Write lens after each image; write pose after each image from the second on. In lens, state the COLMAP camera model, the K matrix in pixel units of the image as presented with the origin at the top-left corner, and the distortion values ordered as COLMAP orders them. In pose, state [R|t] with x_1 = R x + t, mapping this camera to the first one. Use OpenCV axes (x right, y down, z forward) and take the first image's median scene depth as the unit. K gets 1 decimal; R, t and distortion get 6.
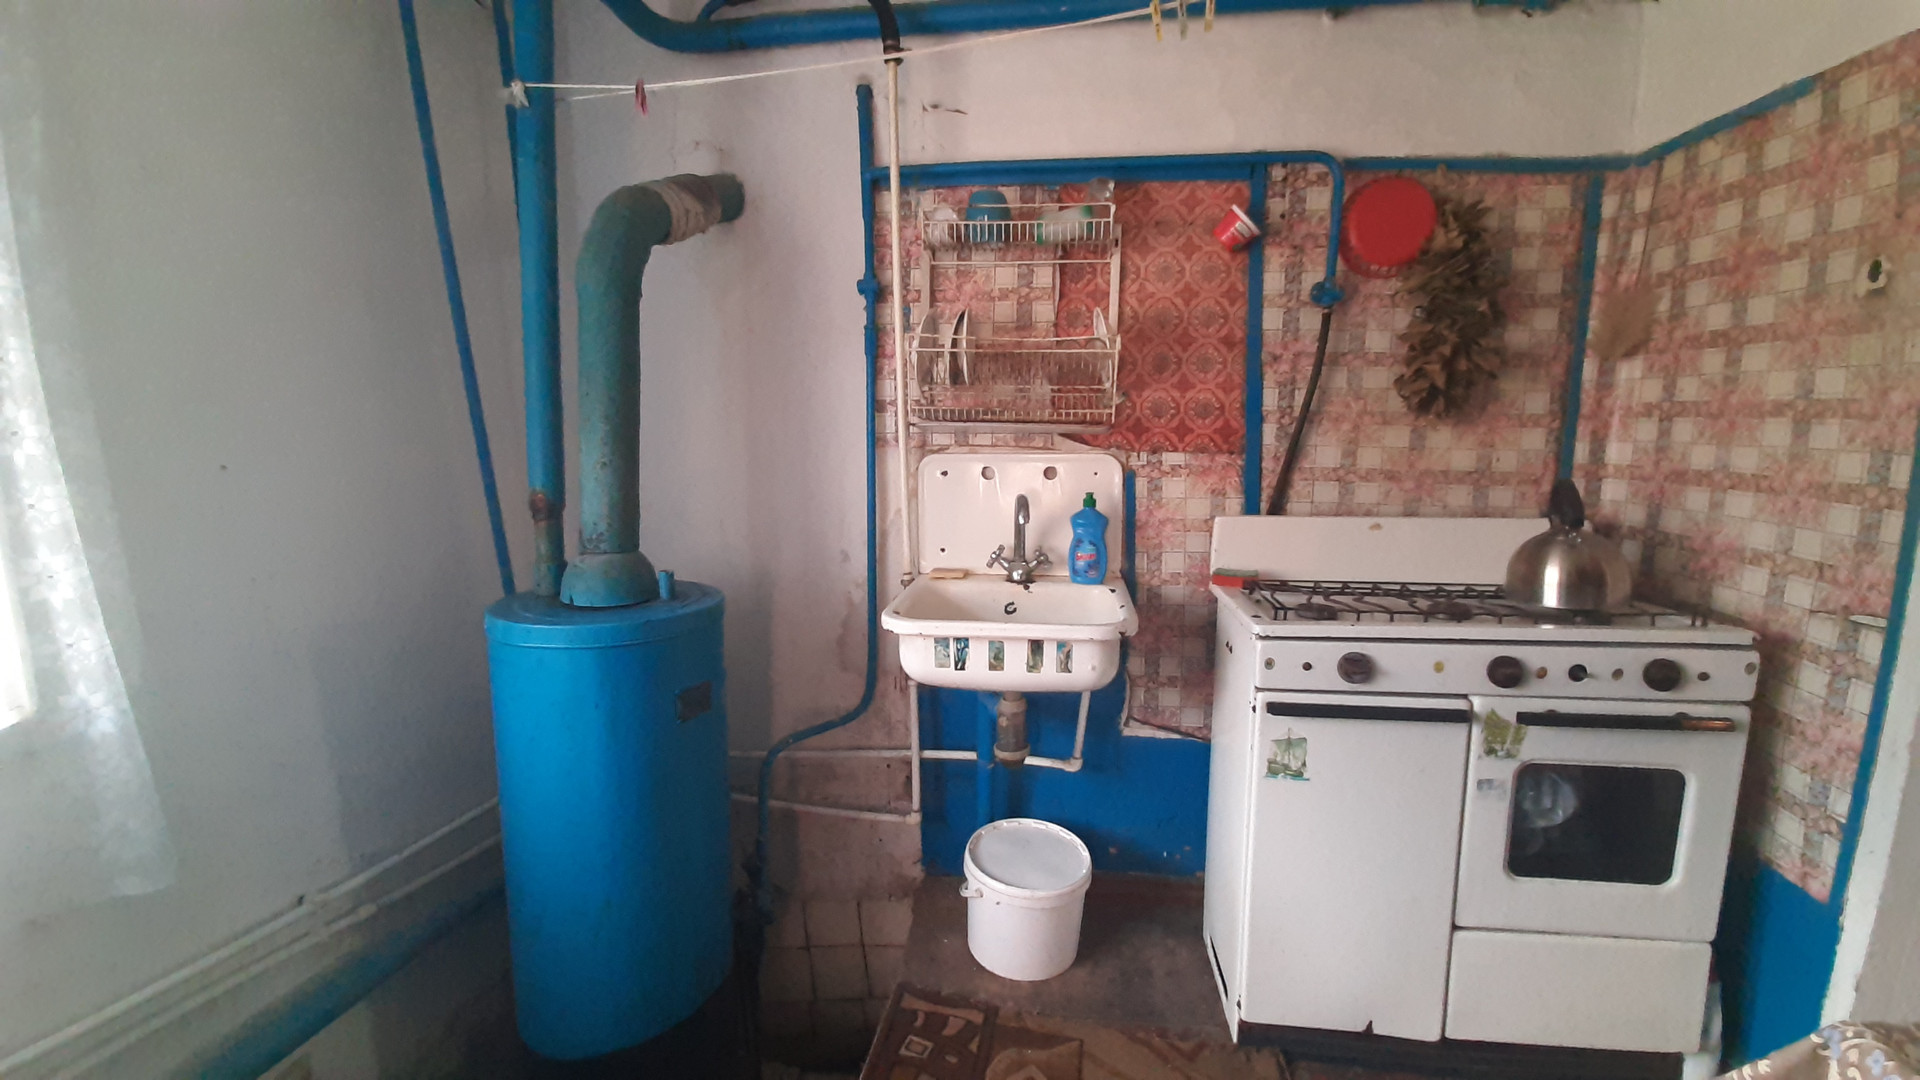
lens RADIAL K [[748.1, 0, 992.8], [0, 748.1, 532.9], [0, 0, 1]] dist [0.010225, -0.013893]
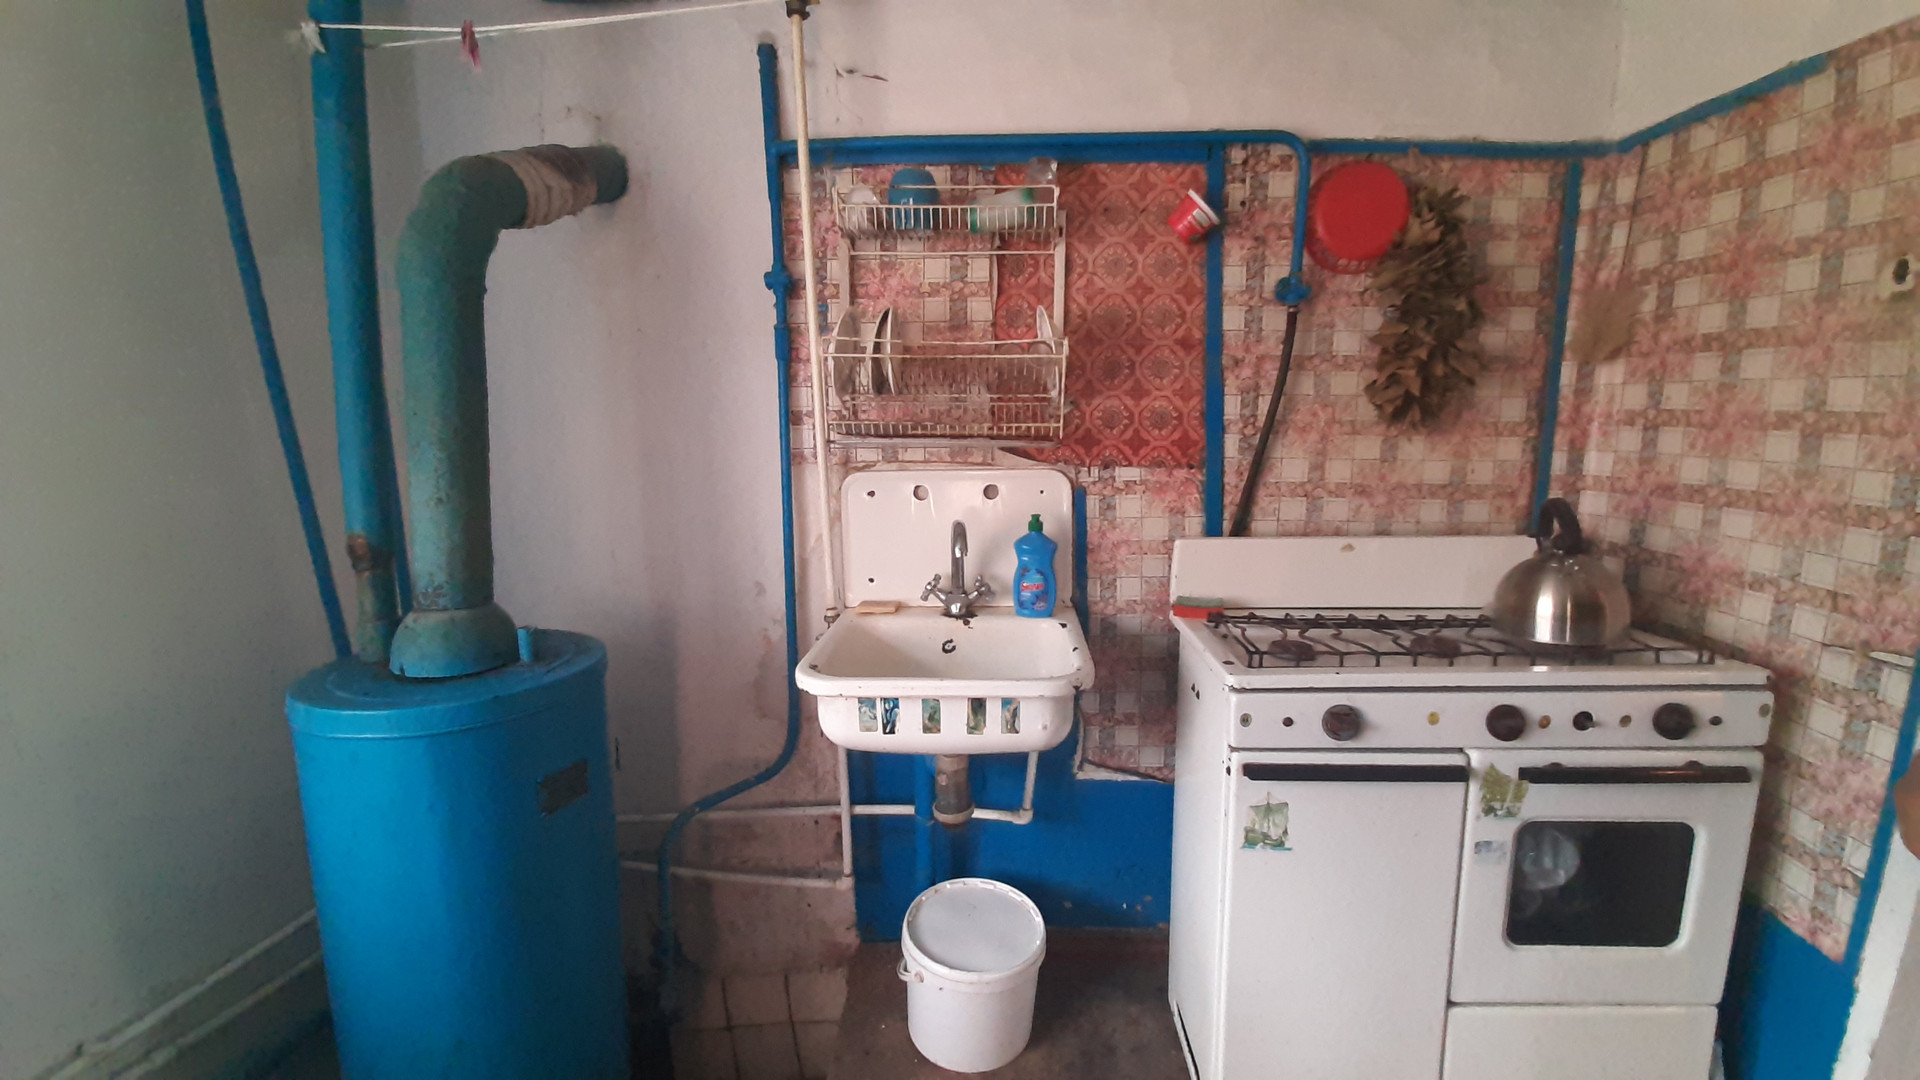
lens RADIAL K [[733.6, 0, 993.0], [0, 733.6, 532.1], [0, 0, 1]] dist [0.011552, -0.014348]
pose [[0.997156, -0.020145, 0.072627, 0.015877], [0.018895, 0.999662, 0.017855, -0.052304], [-0.072962, -0.016432, 0.997199, 0.142139]]
